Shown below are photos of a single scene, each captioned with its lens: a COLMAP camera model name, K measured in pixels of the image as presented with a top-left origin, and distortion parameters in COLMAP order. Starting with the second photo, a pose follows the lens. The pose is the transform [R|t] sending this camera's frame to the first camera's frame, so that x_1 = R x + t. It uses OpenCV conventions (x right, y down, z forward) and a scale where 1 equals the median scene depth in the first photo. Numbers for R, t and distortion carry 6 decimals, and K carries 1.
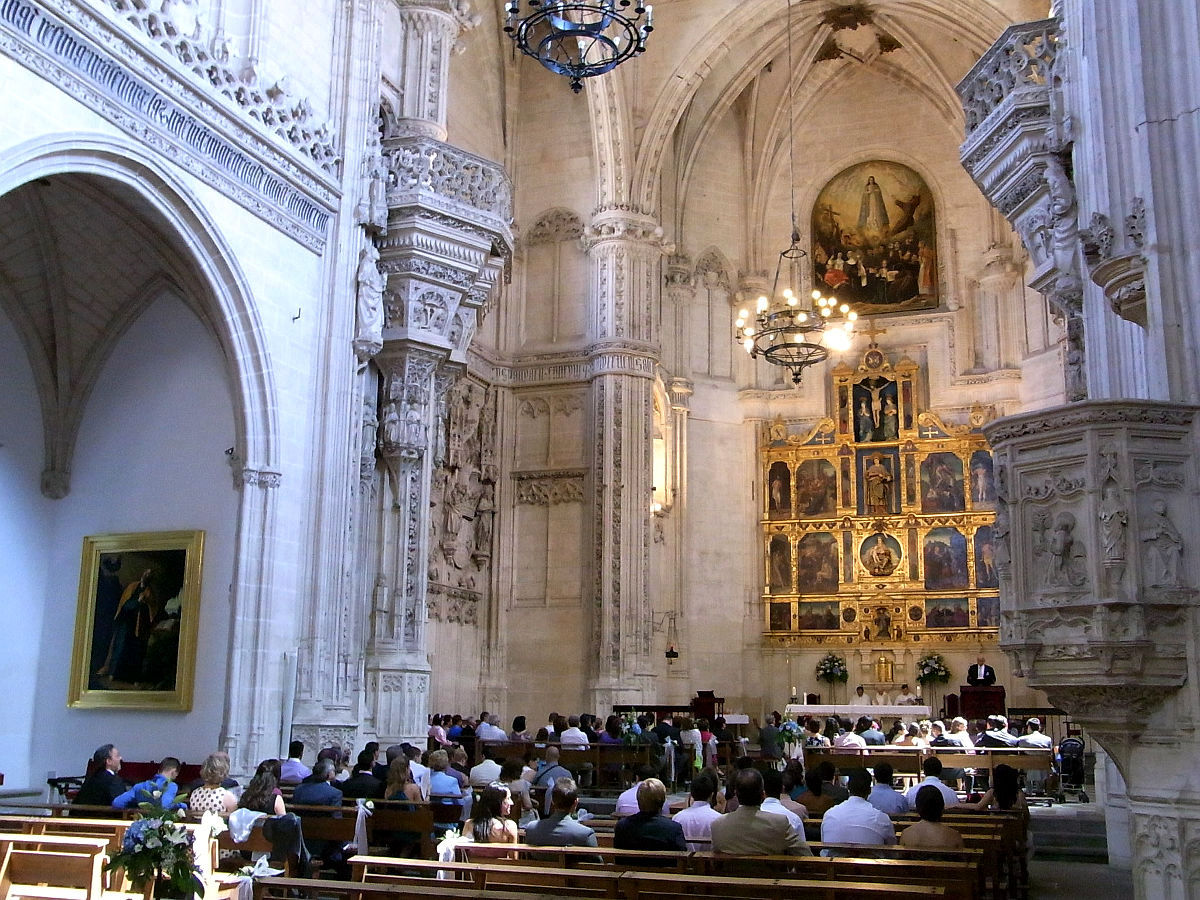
lens RADIAL K [[1249.8, 0, 600.4], [0, 1249.8, 456.0], [0, 0, 1]] dist [-0.051859, 0.000000]
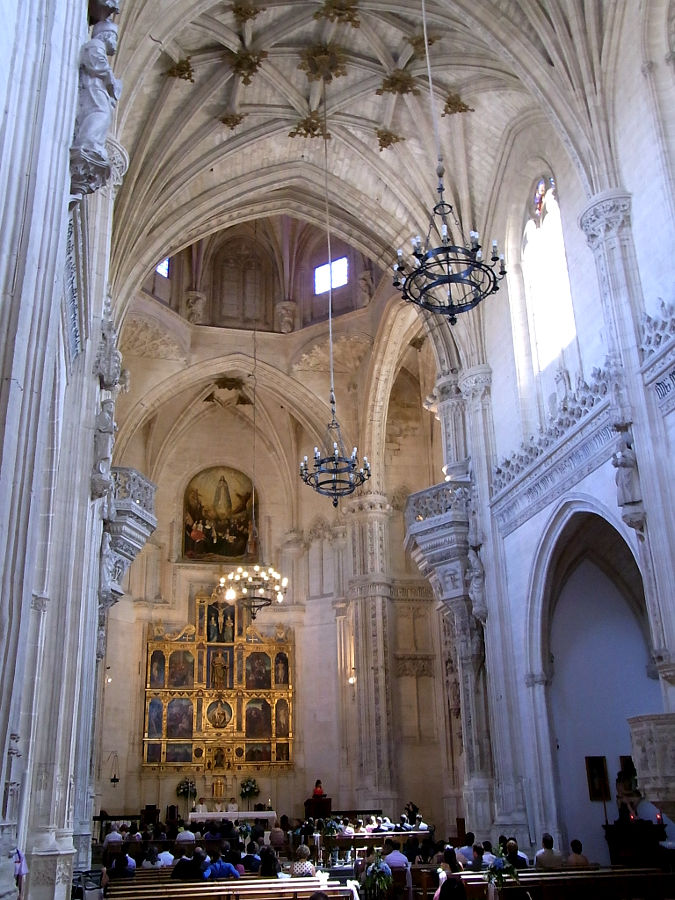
lens RADIAL K [[937.4, 0, 335.6], [0, 937.4, 450.0], [0, 0, 1]] dist [-0.051859, 0.000000]
pose [[0.833833, 0.170950, 0.524880, -0.335958], [-0.078603, 0.977920, -0.193632, -0.032548], [-0.546392, 0.120200, 0.828859, -0.120408]]
